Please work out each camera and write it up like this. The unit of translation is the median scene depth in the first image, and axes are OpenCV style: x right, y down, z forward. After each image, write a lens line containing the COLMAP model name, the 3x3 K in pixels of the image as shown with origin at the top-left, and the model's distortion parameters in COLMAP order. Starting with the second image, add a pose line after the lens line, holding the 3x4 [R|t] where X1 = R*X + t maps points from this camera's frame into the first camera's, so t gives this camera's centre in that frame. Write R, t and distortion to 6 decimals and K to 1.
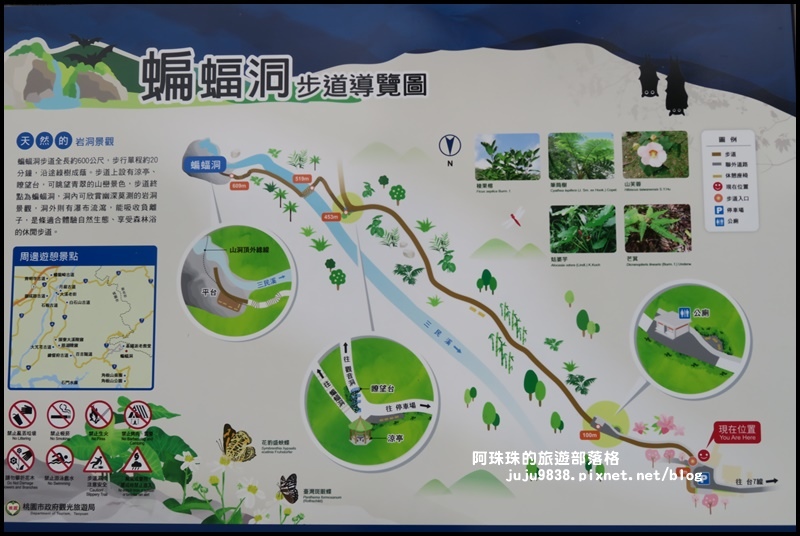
lens RADIAL K [[784.1, 0, 399.5], [0, 784.1, 267.9], [0, 0, 1]] dist [-0.015112, 0.000000]
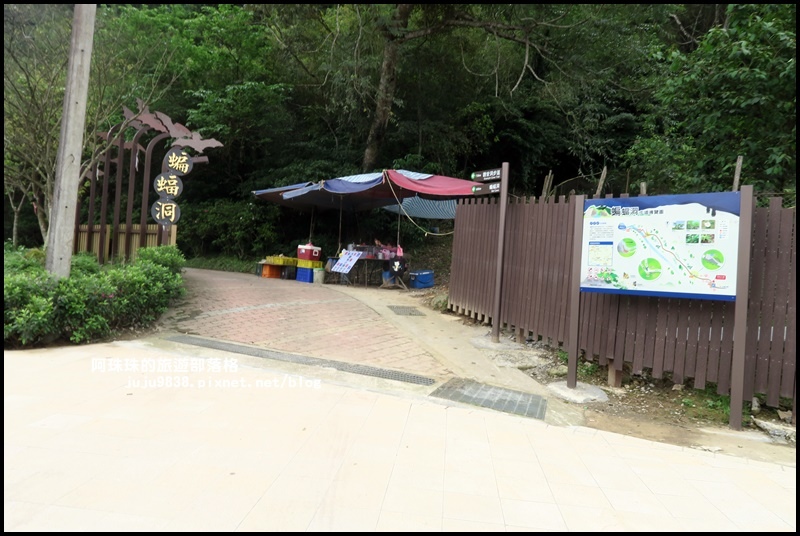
lens RADIAL K [[546.2, 0, 399.6], [0, 546.2, 269.2], [0, 0, 1]] dist [-0.000534, -0.000072]
pose [[0.729374, 0.038265, -0.683044, 1.325405], [0.000413, 0.998410, 0.056374, -0.052494], [0.684115, -0.041399, 0.728198, -3.078917]]
